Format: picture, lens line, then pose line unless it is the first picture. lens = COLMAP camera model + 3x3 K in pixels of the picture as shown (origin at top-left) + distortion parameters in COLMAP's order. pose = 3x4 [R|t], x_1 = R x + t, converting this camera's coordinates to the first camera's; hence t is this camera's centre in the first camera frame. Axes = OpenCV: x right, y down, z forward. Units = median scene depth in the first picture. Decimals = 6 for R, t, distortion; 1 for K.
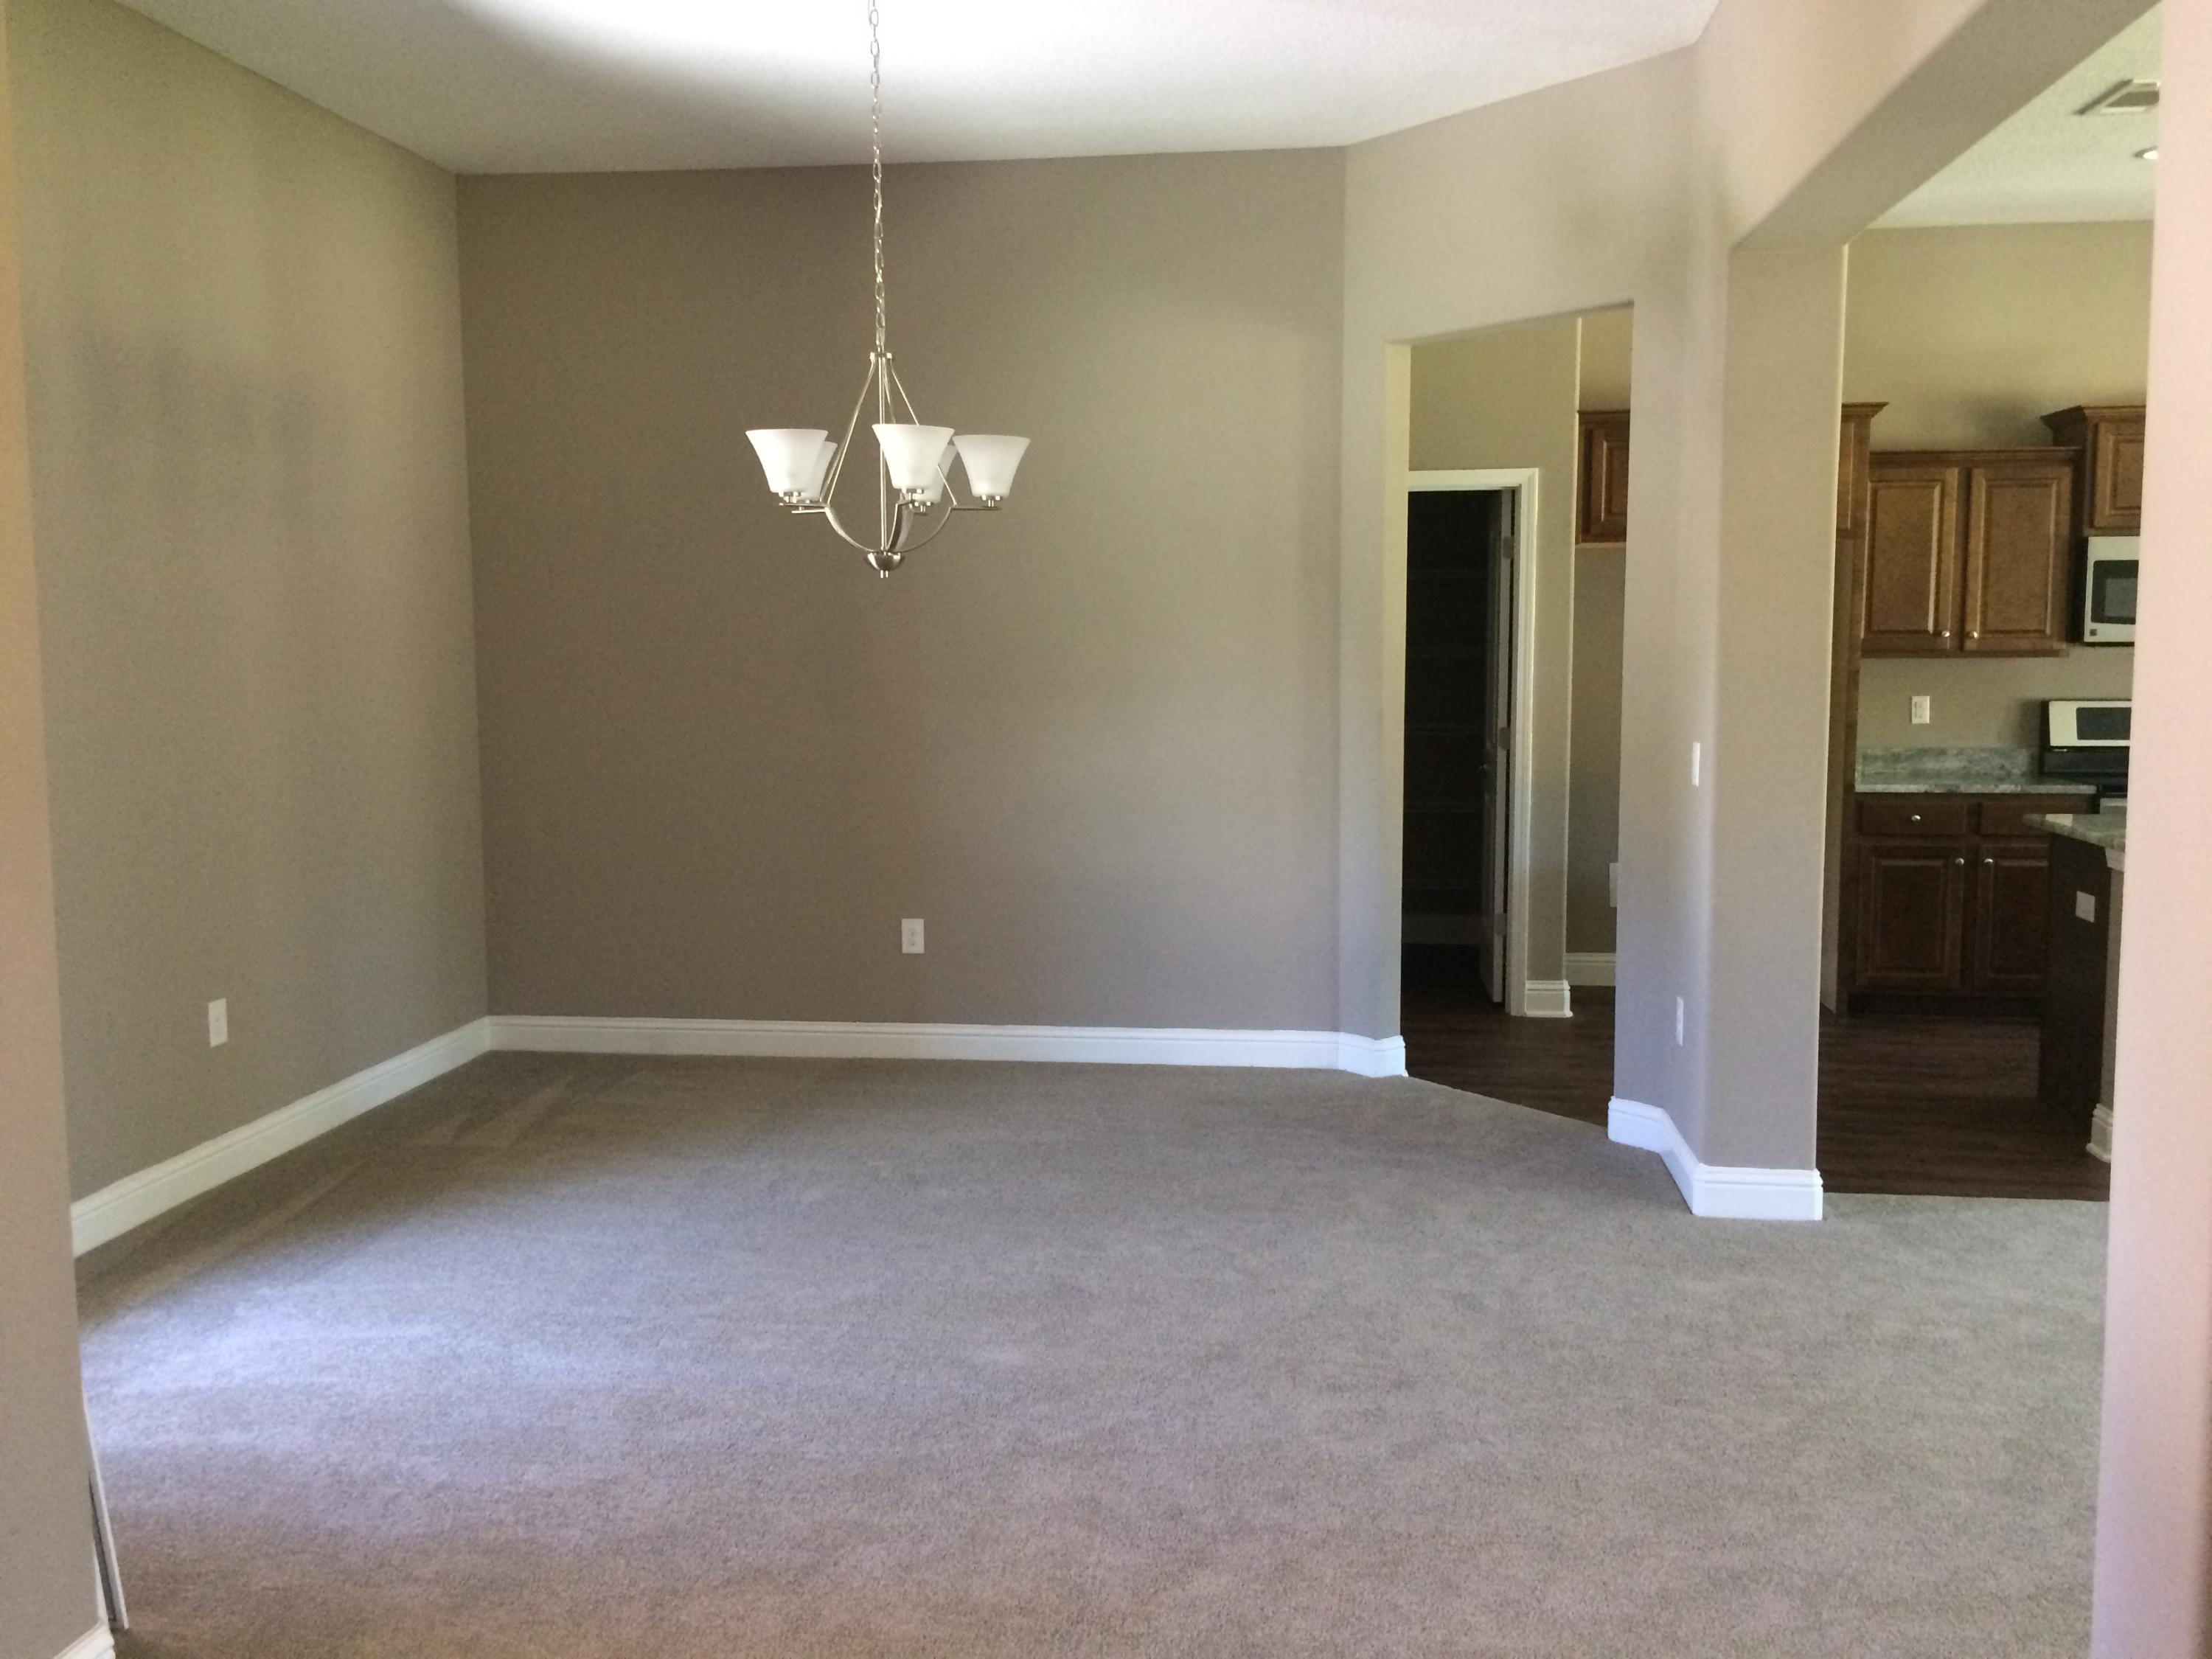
lens RADIAL K [[1894.1, 0, 1094.9], [0, 1894.1, 823.6], [0, 0, 1]] dist [0.078200, -0.111679]
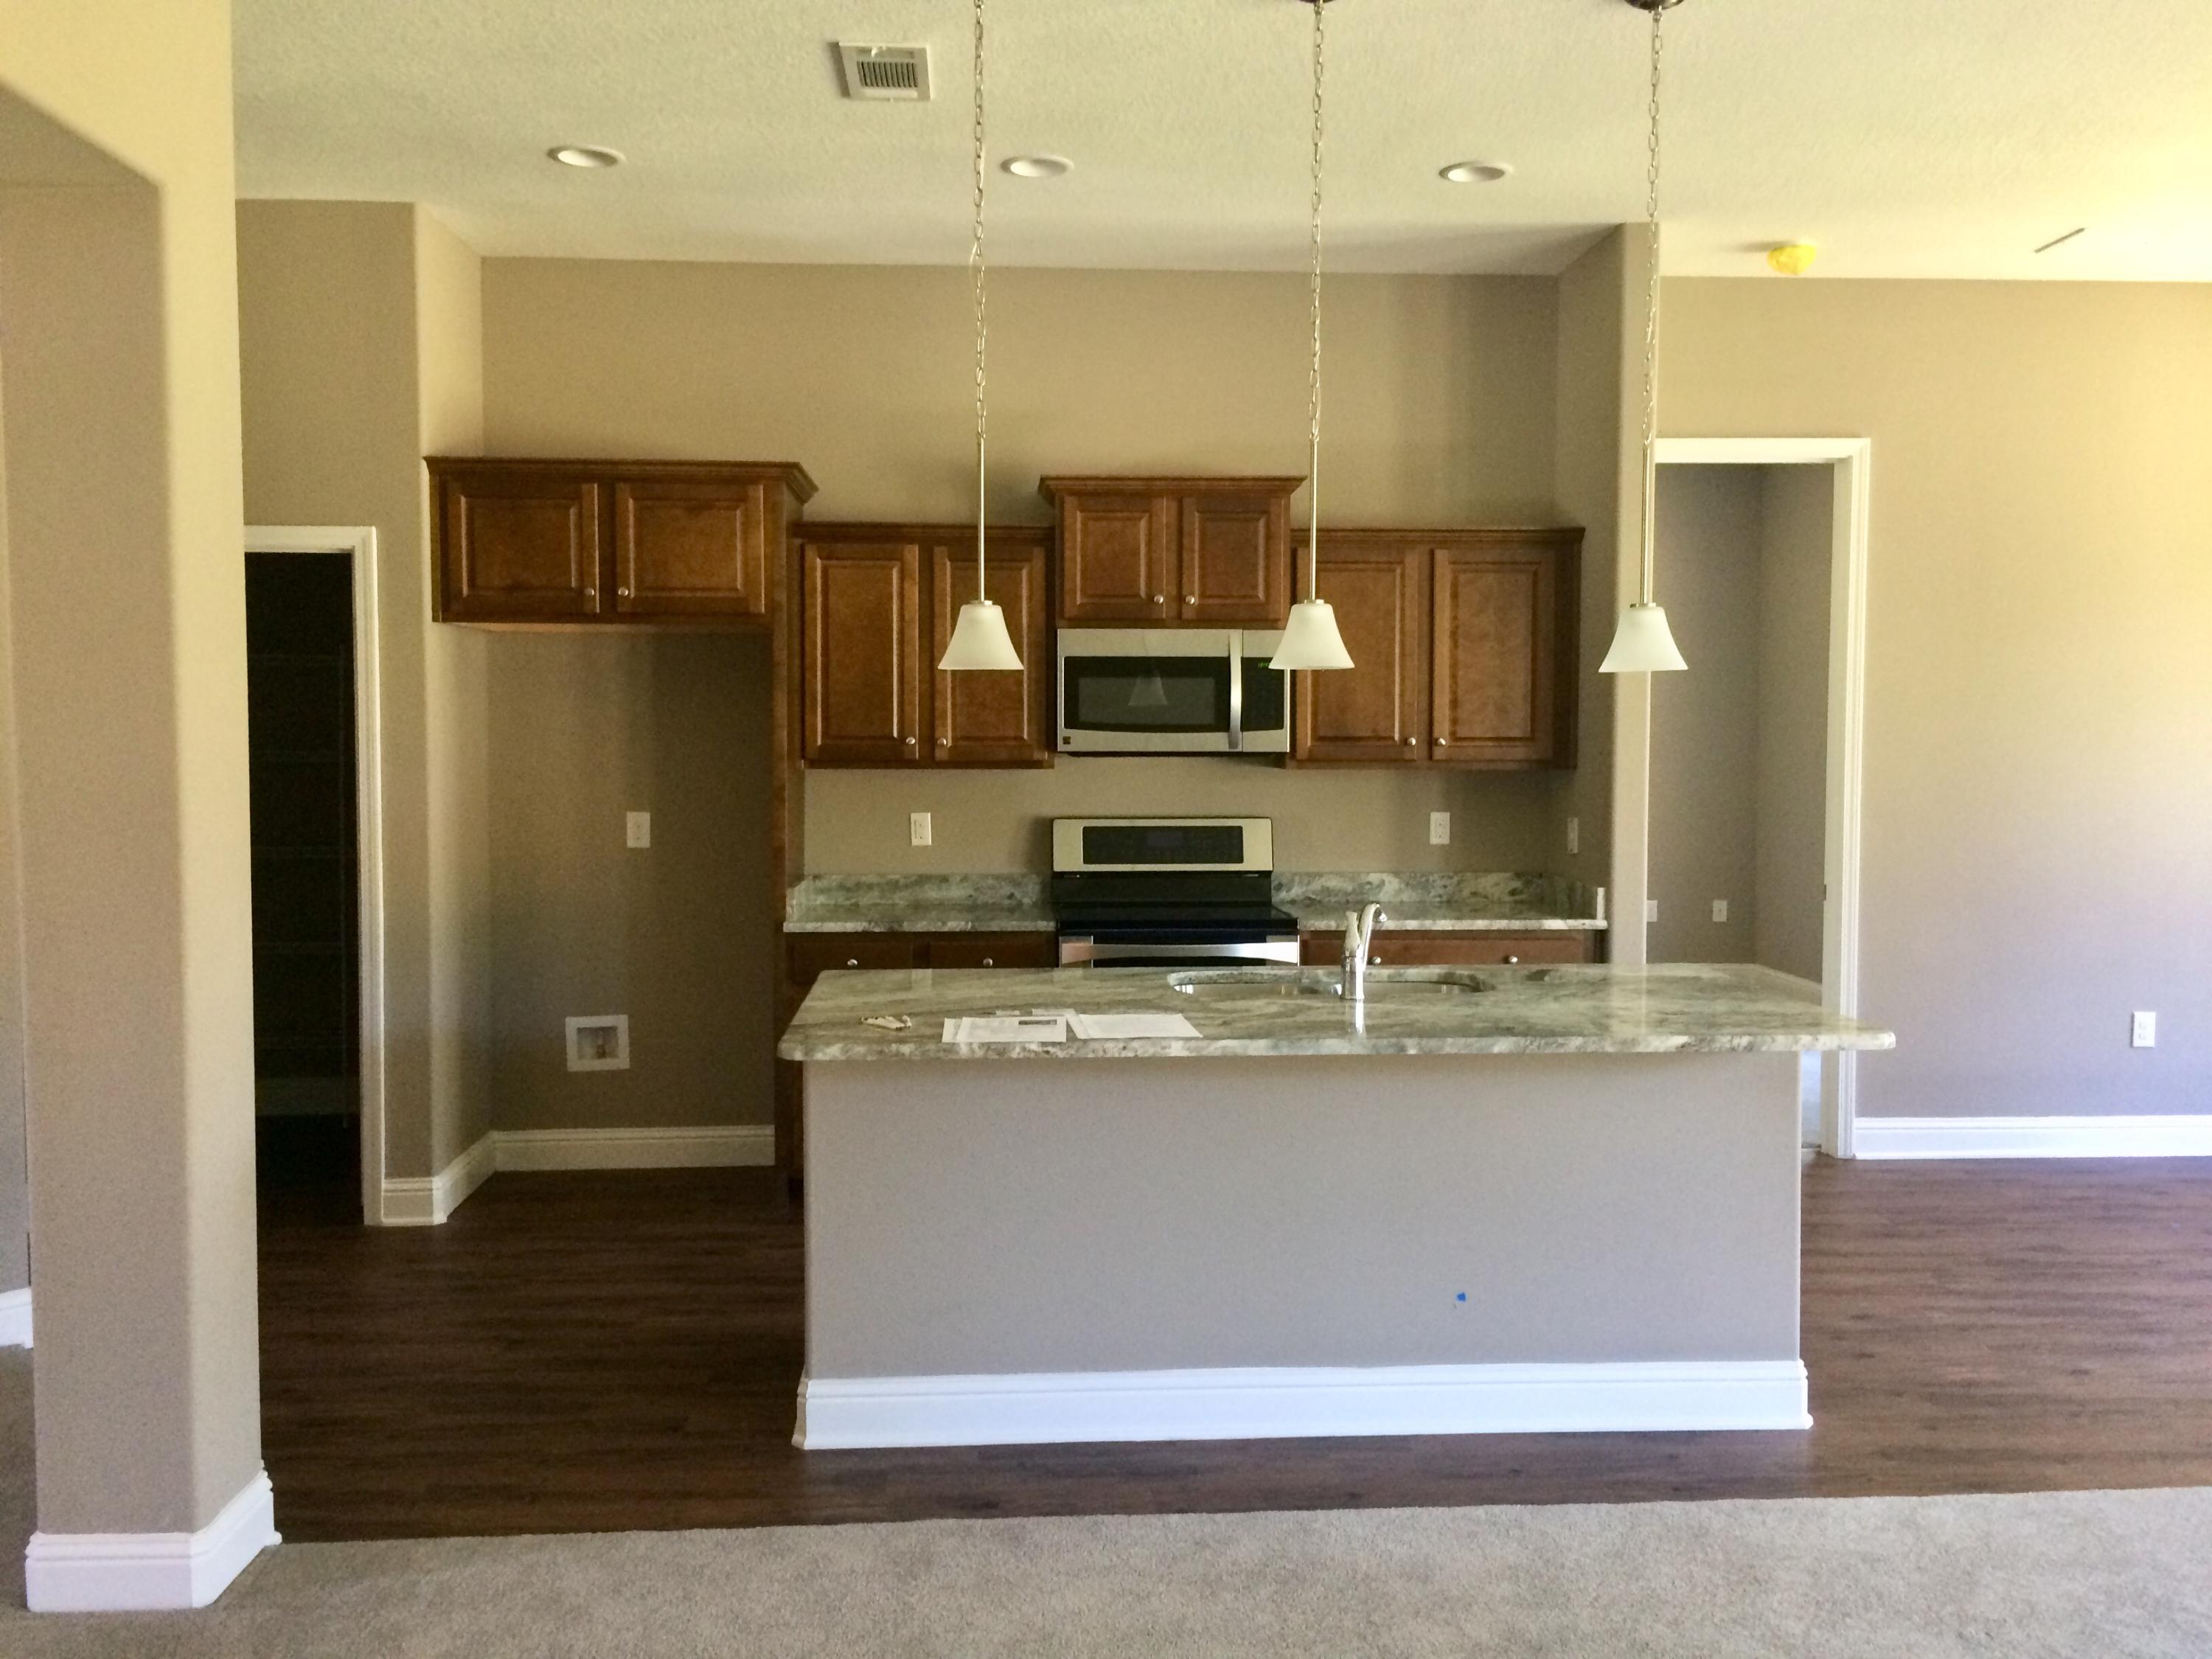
lens RADIAL K [[1894.1, 0, 1094.9], [0, 1894.1, 823.6], [0, 0, 1]] dist [0.078200, -0.111679]
pose [[0.982435, -0.002901, 0.186582, 0.369076], [0.012256, 0.998723, -0.049007, -0.020876], [-0.186202, 0.050433, 0.981216, 0.170845]]
